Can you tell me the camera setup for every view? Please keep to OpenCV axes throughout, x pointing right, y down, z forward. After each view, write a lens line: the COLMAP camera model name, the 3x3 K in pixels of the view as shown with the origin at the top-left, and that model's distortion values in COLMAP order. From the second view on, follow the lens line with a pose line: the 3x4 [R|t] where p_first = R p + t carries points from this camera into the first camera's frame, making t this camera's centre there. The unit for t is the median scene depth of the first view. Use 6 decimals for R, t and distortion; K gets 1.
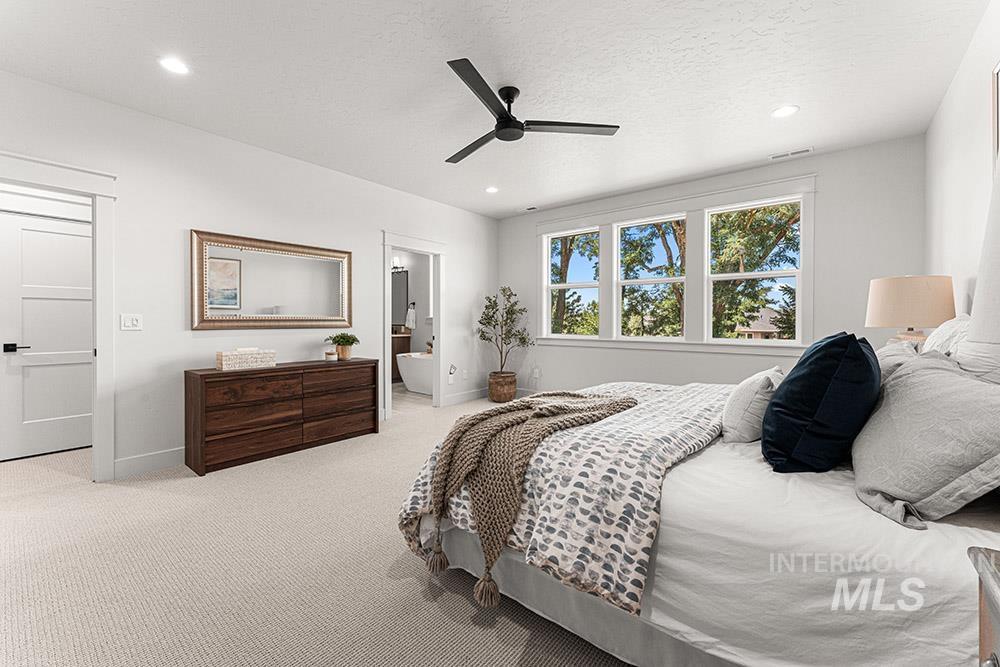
lens RADIAL K [[404.5, 0, 503.1], [0, 404.5, 331.9], [0, 0, 1]] dist [0.000800, 0.000020]
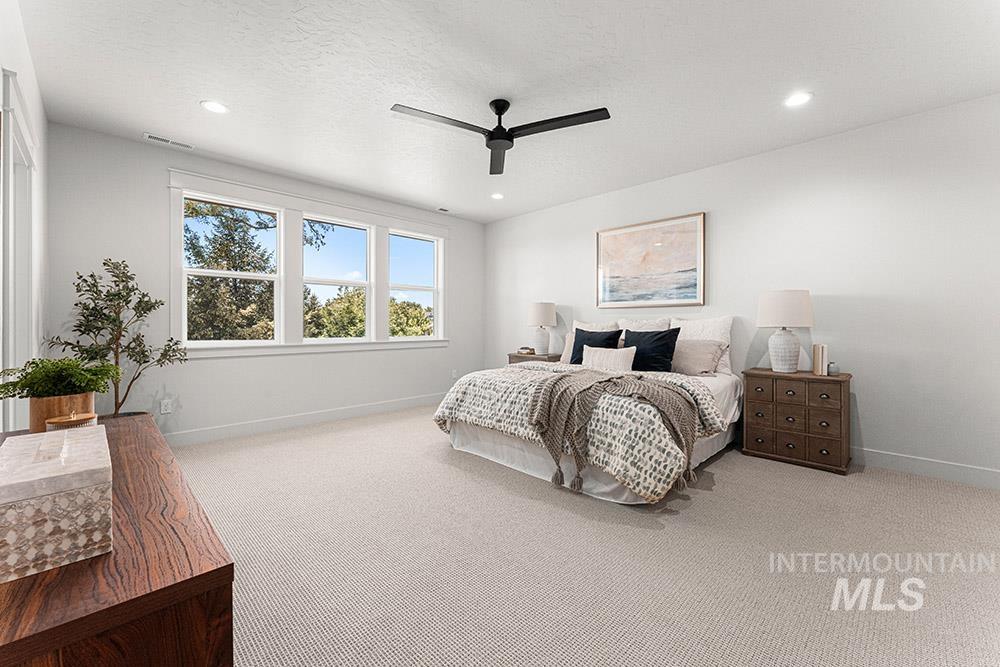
lens RADIAL K [[404.5, 0, 503.1], [0, 404.5, 331.9], [0, 0, 1]] dist [0.000800, 0.000020]
pose [[0.112737, -0.022451, 0.993371, -0.574761], [0.022212, 0.999552, 0.020070, -0.014538], [-0.993377, 0.019803, 0.113186, 0.489501]]
